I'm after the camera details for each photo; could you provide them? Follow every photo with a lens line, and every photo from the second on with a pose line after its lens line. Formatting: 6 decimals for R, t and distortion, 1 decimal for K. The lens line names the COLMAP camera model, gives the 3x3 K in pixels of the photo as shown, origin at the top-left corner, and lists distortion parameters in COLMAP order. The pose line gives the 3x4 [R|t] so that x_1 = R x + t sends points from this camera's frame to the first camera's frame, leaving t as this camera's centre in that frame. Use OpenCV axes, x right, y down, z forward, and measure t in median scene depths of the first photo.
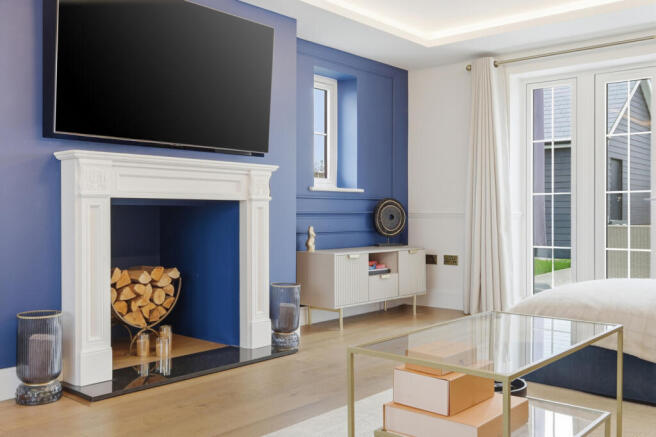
lens RADIAL K [[630.4, 0, 328.0], [0, 630.4, 218.5], [0, 0, 1]] dist [0.006927, -0.006773]
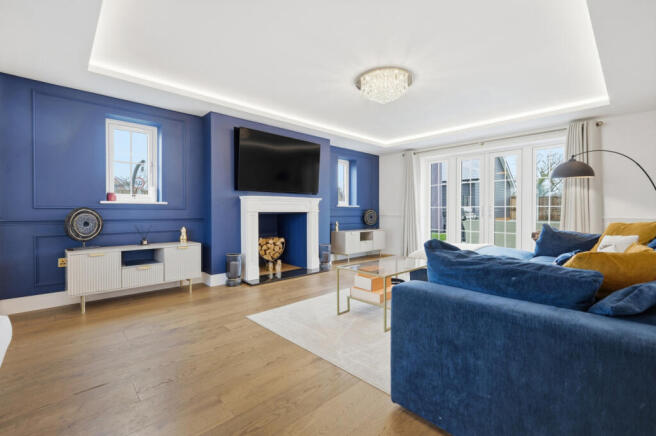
lens RADIAL K [[288.0, 0, 328.0], [0, 288.0, 218.0], [0, 0, 1]] dist [0.000631, -0.000049]
pose [[0.994630, -0.000217, -0.103495, 0.068320], [0.001638, 0.999906, 0.013643, -0.019735], [0.103483, -0.013739, 0.994536, -0.168254]]
